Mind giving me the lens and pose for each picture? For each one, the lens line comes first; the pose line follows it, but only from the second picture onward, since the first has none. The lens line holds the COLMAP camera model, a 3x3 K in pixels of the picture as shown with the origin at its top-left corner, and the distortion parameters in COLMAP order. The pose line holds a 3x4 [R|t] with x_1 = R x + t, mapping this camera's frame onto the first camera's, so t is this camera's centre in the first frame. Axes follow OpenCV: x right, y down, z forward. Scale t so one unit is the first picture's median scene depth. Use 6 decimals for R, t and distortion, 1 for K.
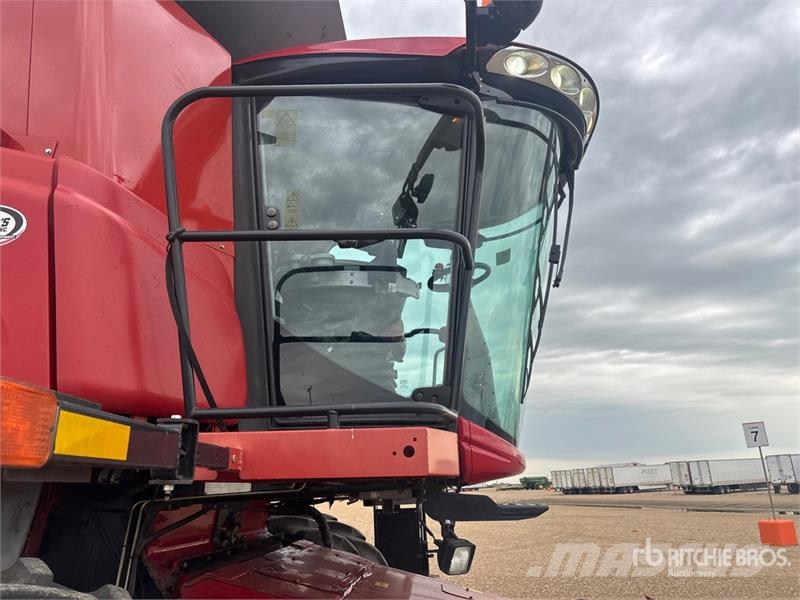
lens RADIAL K [[599.4, 0, 392.1], [0, 599.4, 289.9], [0, 0, 1]] dist [0.052162, -0.068979]
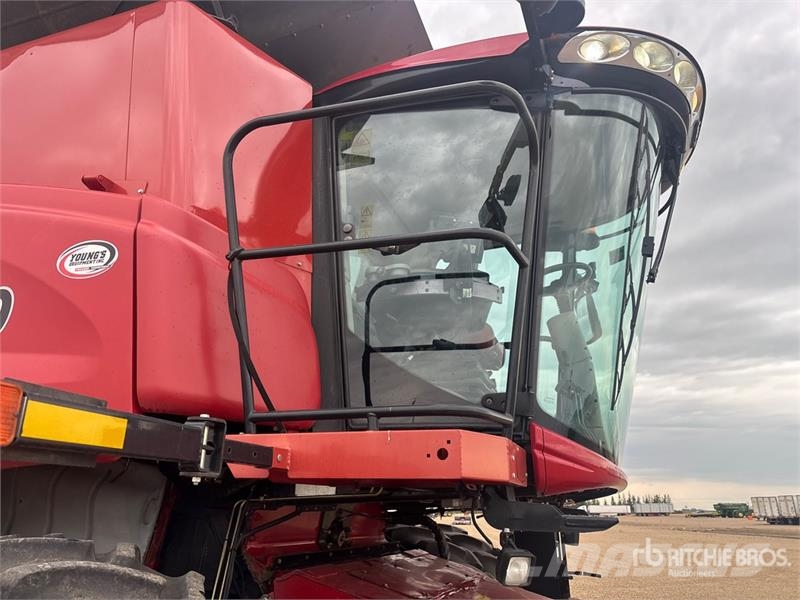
lens RADIAL K [[602.6, 0, 403.7], [0, 602.6, 292.8], [0, 0, 1]] dist [0.022631, -0.010261]
pose [[0.960494, -0.058783, -0.272023, 0.162706], [0.052051, 0.998135, -0.031904, 0.020900], [0.273391, 0.016485, 0.961762, 0.015739]]
